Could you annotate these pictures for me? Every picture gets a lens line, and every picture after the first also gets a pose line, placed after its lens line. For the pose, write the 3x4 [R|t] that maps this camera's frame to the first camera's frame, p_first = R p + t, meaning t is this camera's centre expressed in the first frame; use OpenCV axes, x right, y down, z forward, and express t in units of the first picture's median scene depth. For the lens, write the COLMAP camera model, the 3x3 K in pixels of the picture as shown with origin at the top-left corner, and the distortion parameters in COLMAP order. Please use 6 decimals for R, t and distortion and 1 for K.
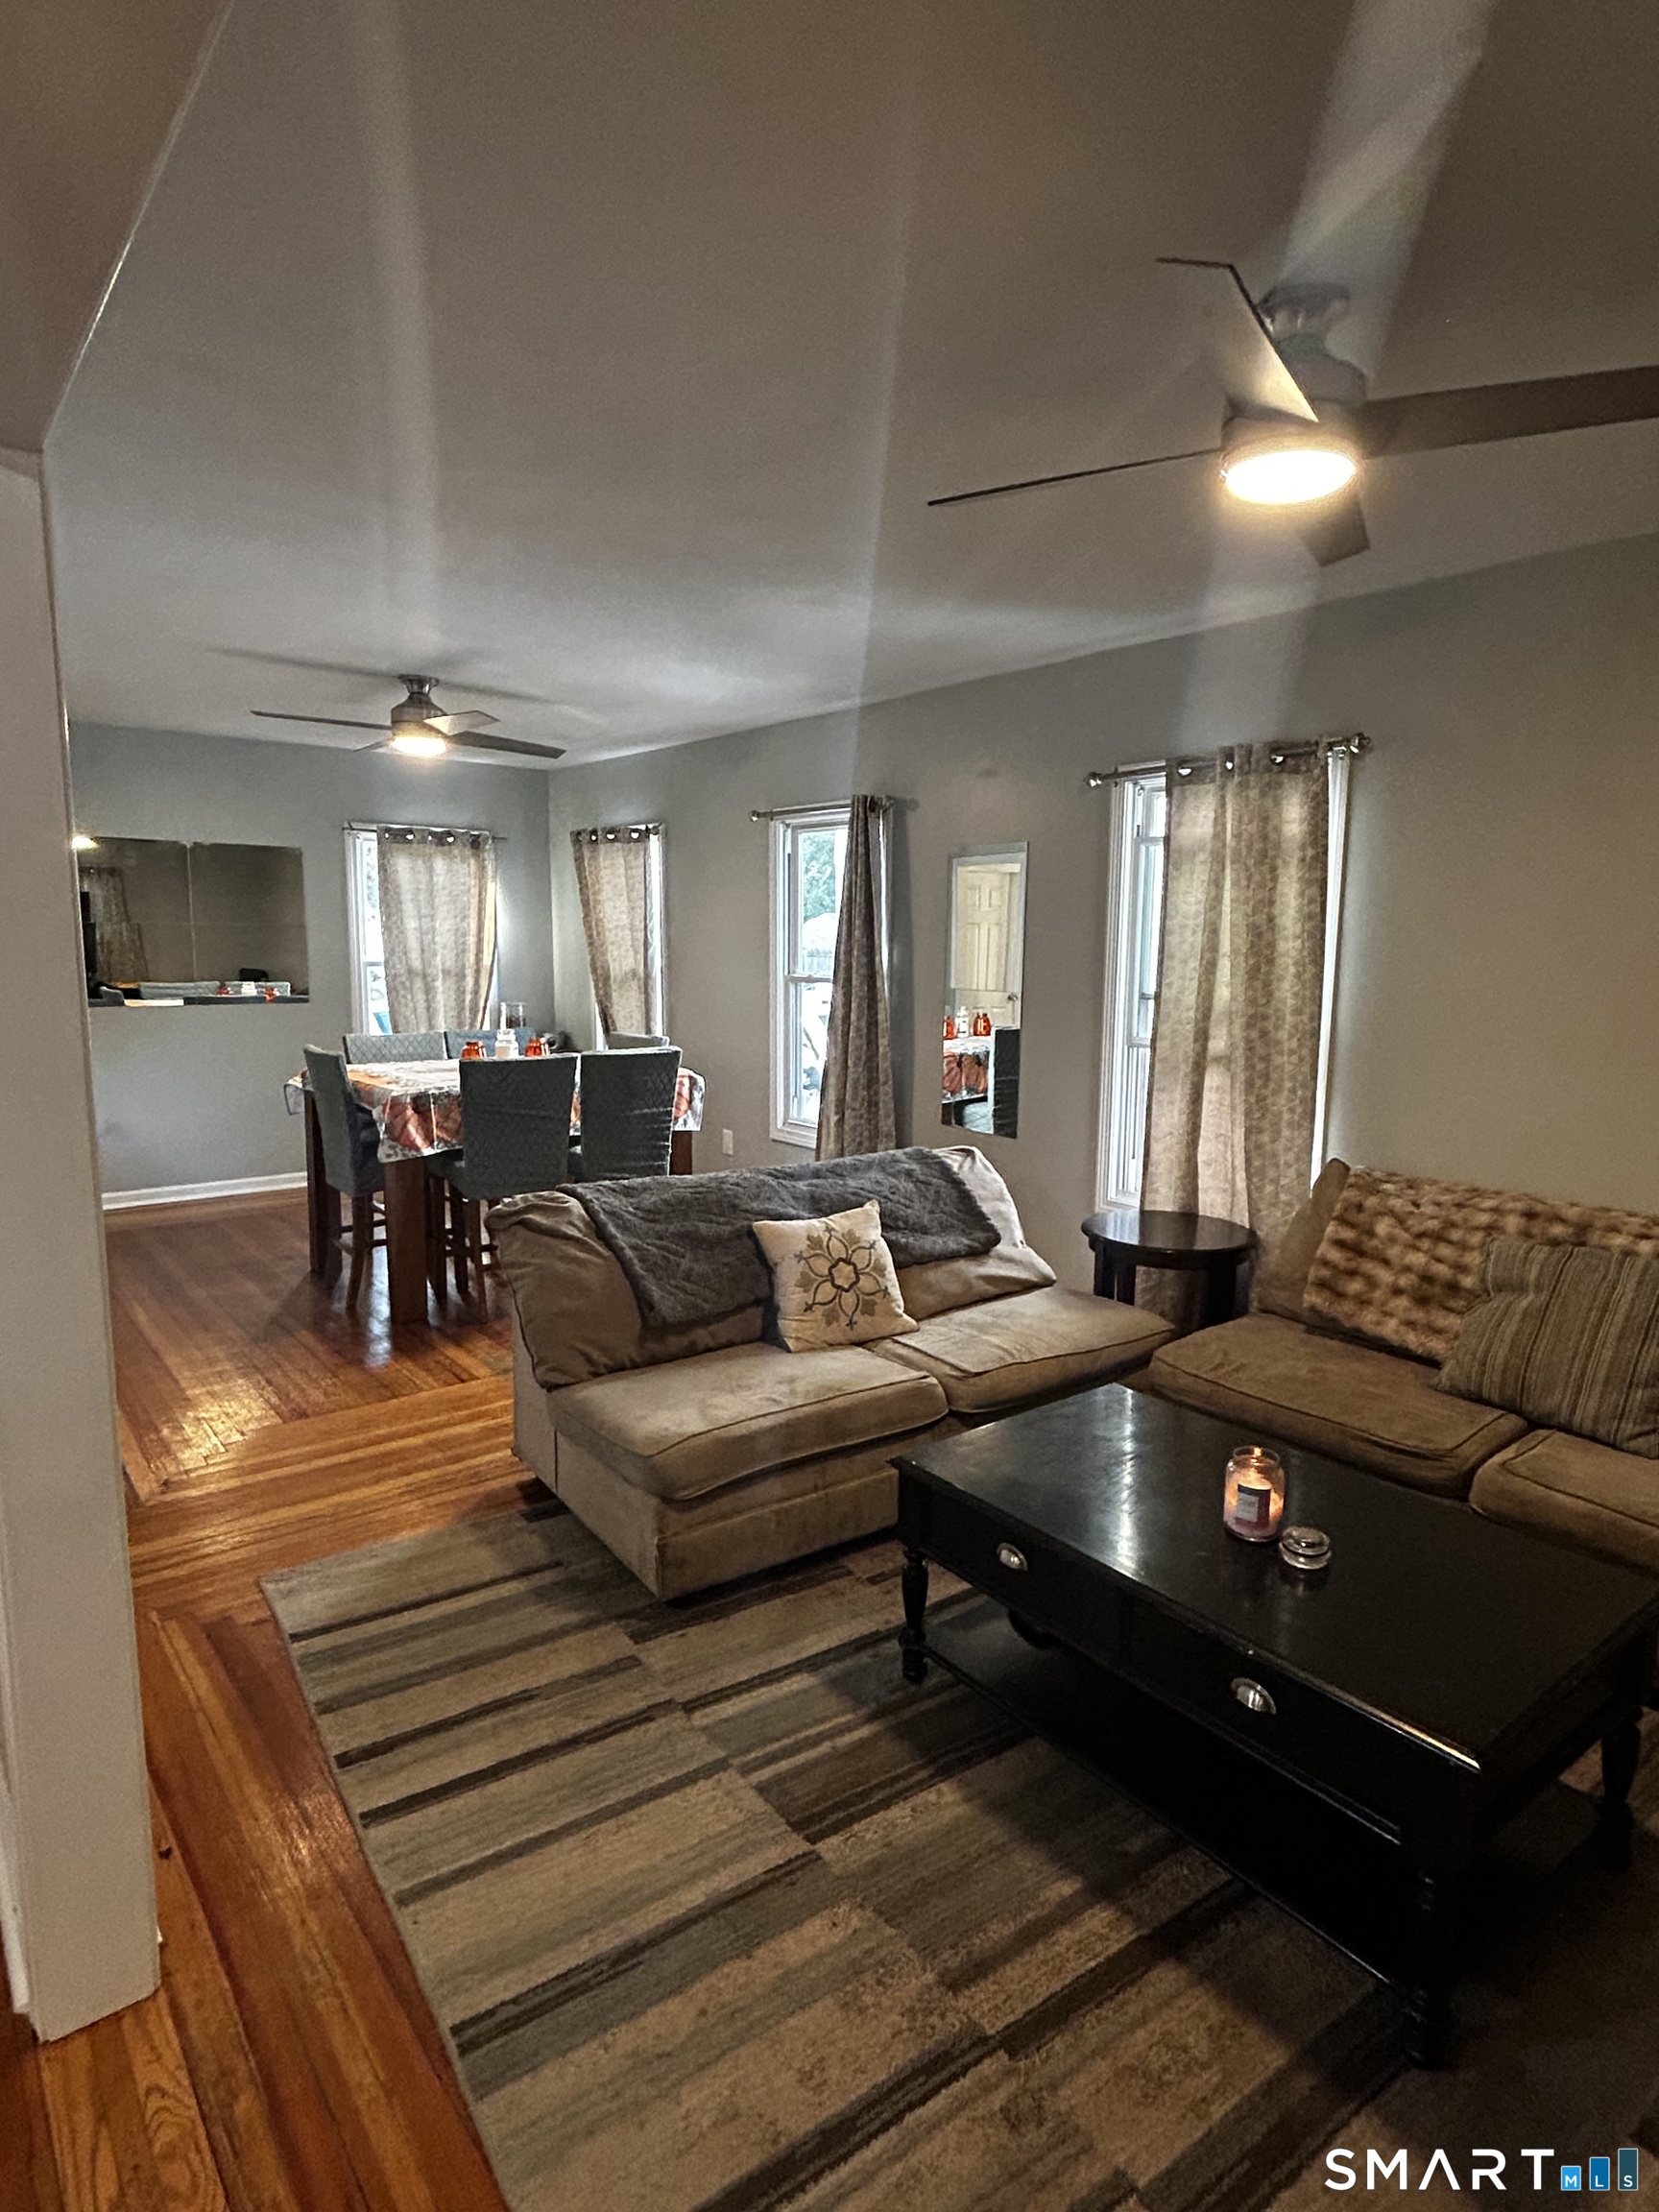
lens RADIAL K [[1222.6, 0, 837.4], [0, 1222.6, 1102.3], [0, 0, 1]] dist [-0.010218, -0.000182]
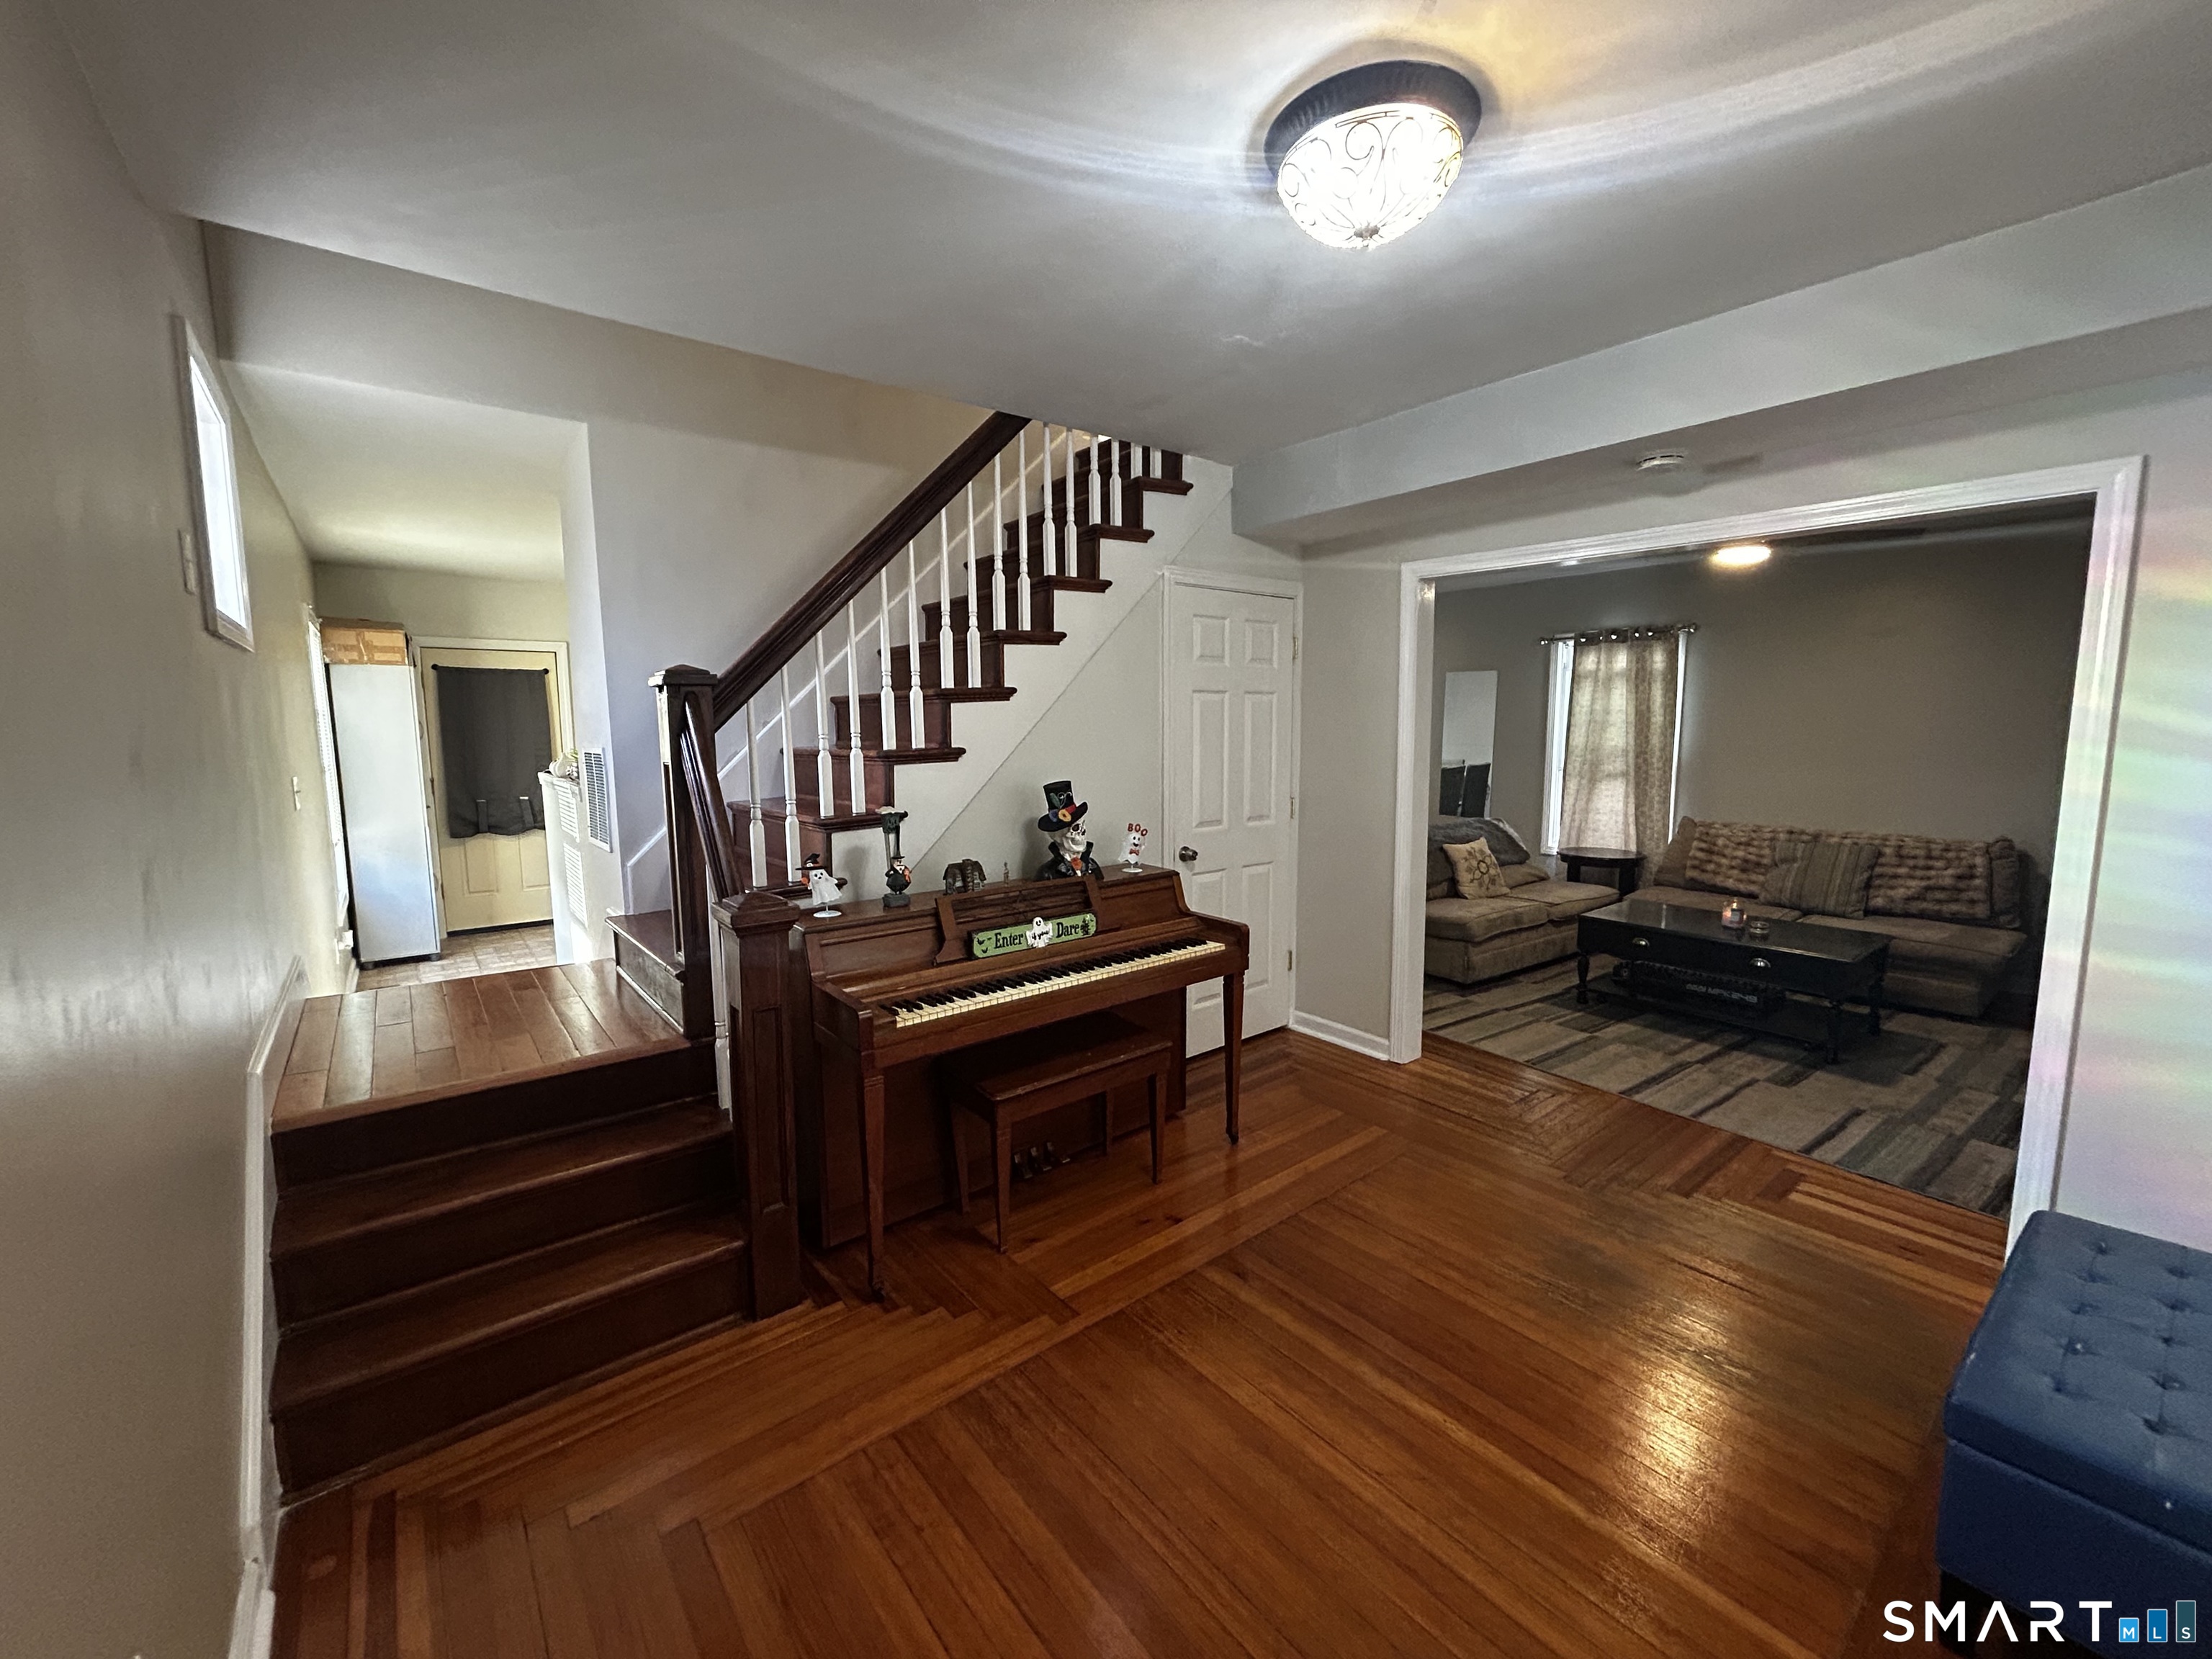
lens RADIAL K [[896.3, 0, 1108.8], [0, 896.3, 828.4], [0, 0, 1]] dist [0.001450, 0.000077]
pose [[0.999792, -0.019936, -0.004370, -0.740942], [0.019866, 0.999682, -0.015548, 0.087157], [0.004679, 0.015458, 0.999870, -0.734201]]
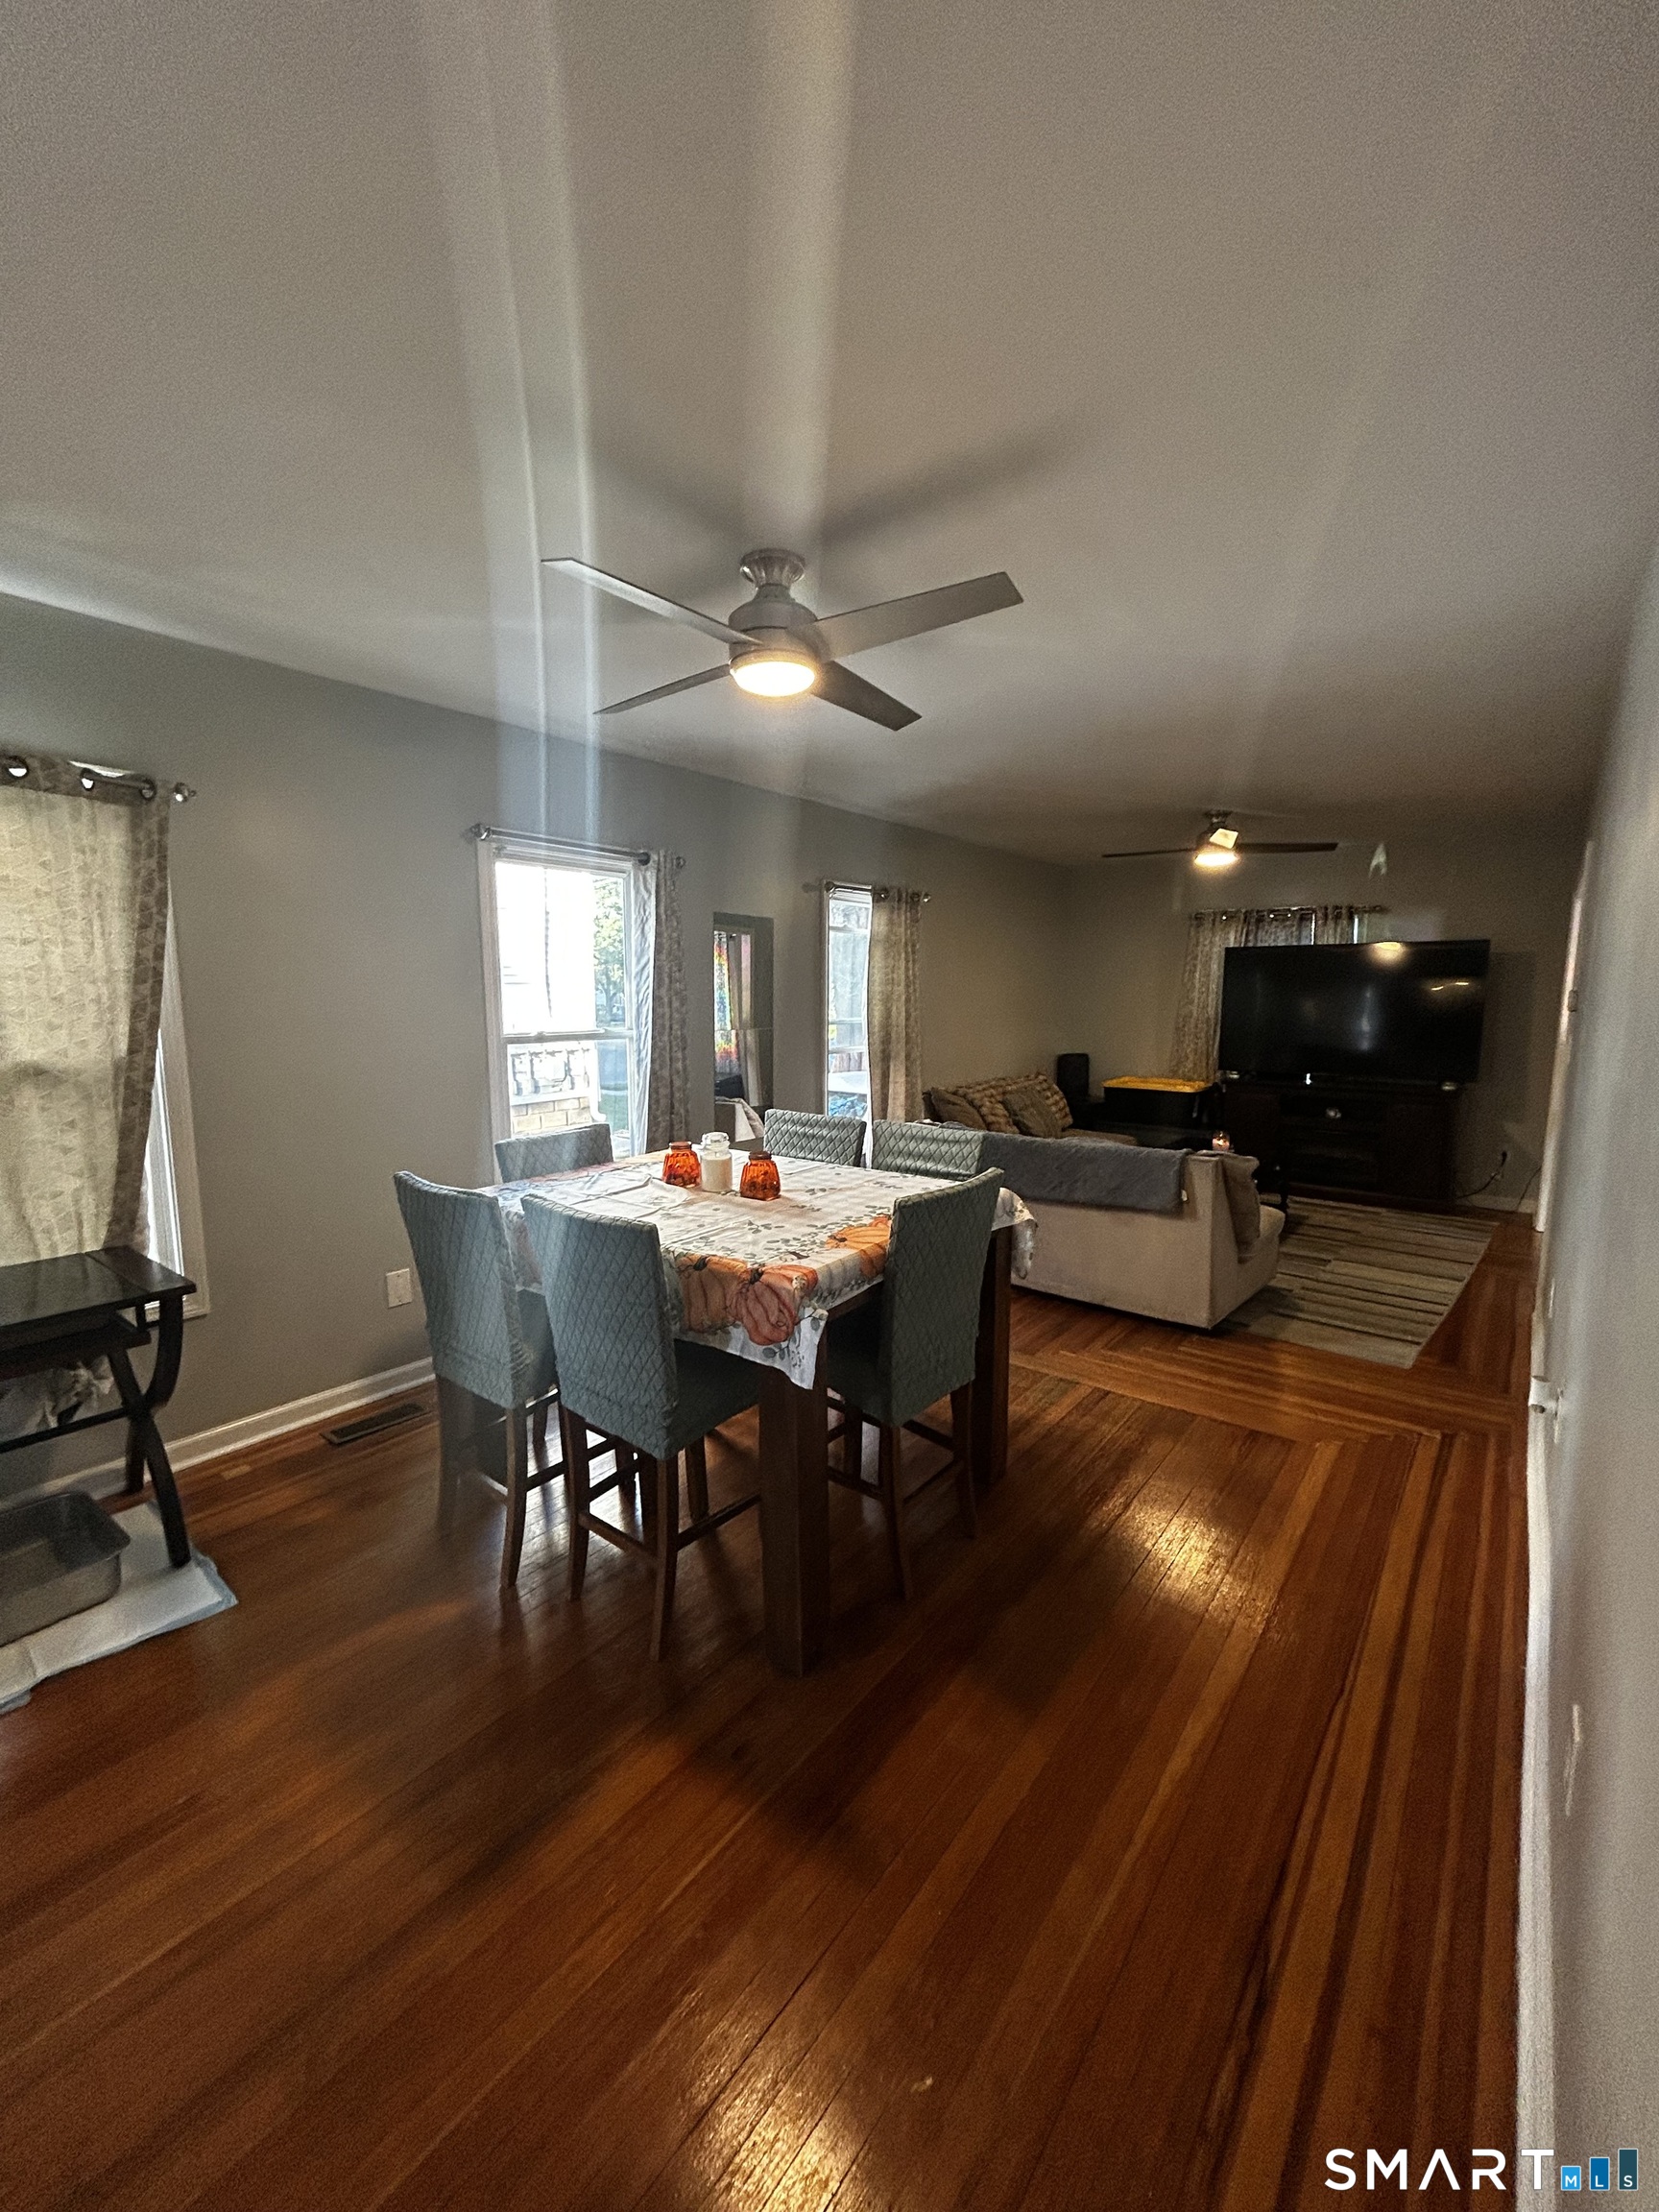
lens RADIAL K [[896.3, 0, 841.3], [0, 896.3, 1105.3], [0, 0, 1]] dist [0.001450, 0.000077]
pose [[-0.228621, -0.149665, 0.961942, -1.327325], [0.123336, 0.975697, 0.181118, -0.279543], [-0.965671, 0.160049, -0.204606, 1.793474]]
